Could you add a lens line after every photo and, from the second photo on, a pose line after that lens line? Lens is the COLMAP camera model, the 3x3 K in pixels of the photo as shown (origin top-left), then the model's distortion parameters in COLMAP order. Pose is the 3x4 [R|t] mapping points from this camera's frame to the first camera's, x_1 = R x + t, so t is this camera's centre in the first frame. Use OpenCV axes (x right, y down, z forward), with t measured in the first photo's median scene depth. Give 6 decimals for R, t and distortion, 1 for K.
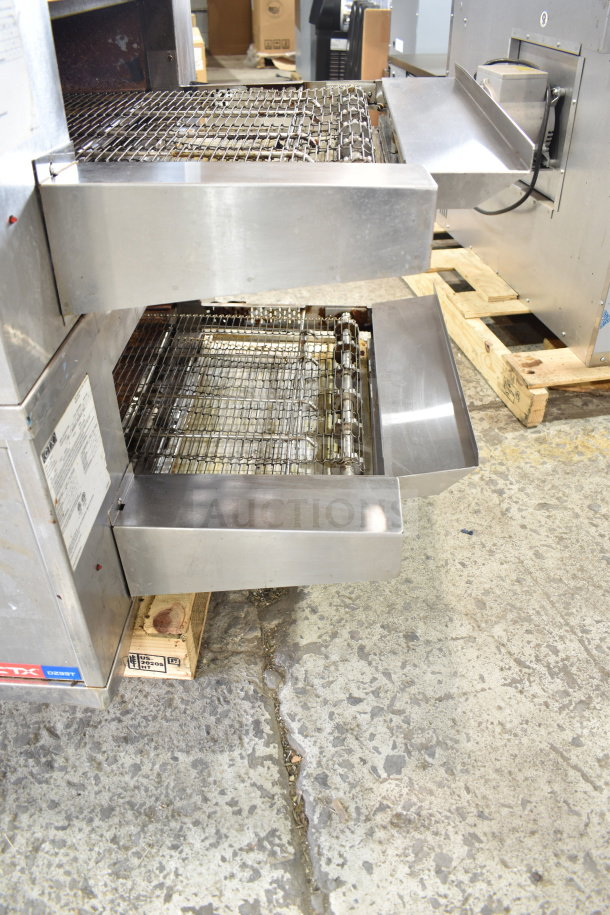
lens RADIAL K [[706.7, 0, 303.7], [0, 706.7, 457.0], [0, 0, 1]] dist [-0.061954, -0.004889]
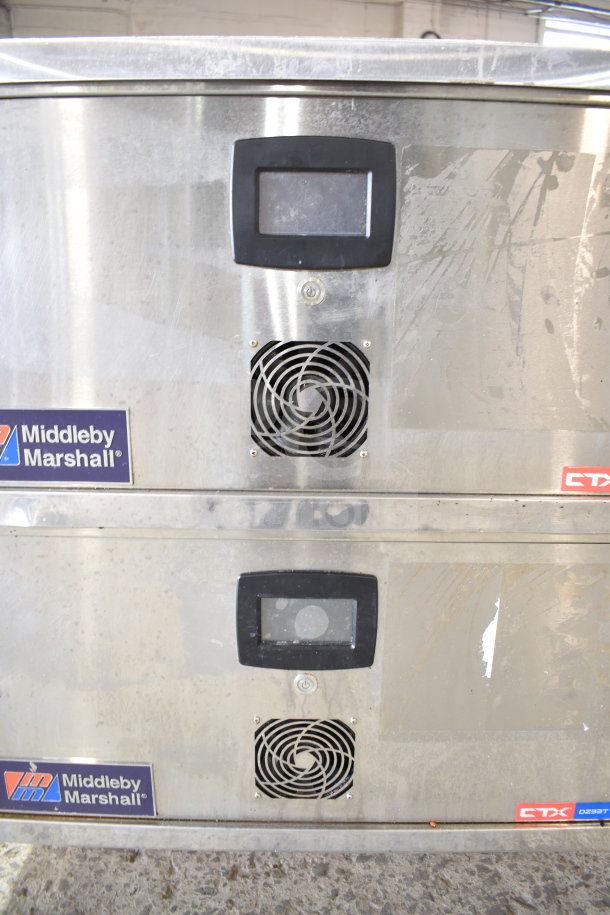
lens RADIAL K [[706.7, 0, 304.5], [0, 706.7, 457.6], [0, 0, 1]] dist [-0.061954, -0.004889]
pose [[0.998449, 0.005656, 0.055389, -0.698515], [0.014260, 0.935667, -0.352597, 0.156402], [-0.053820, 0.352840, 0.934135, -0.041718]]
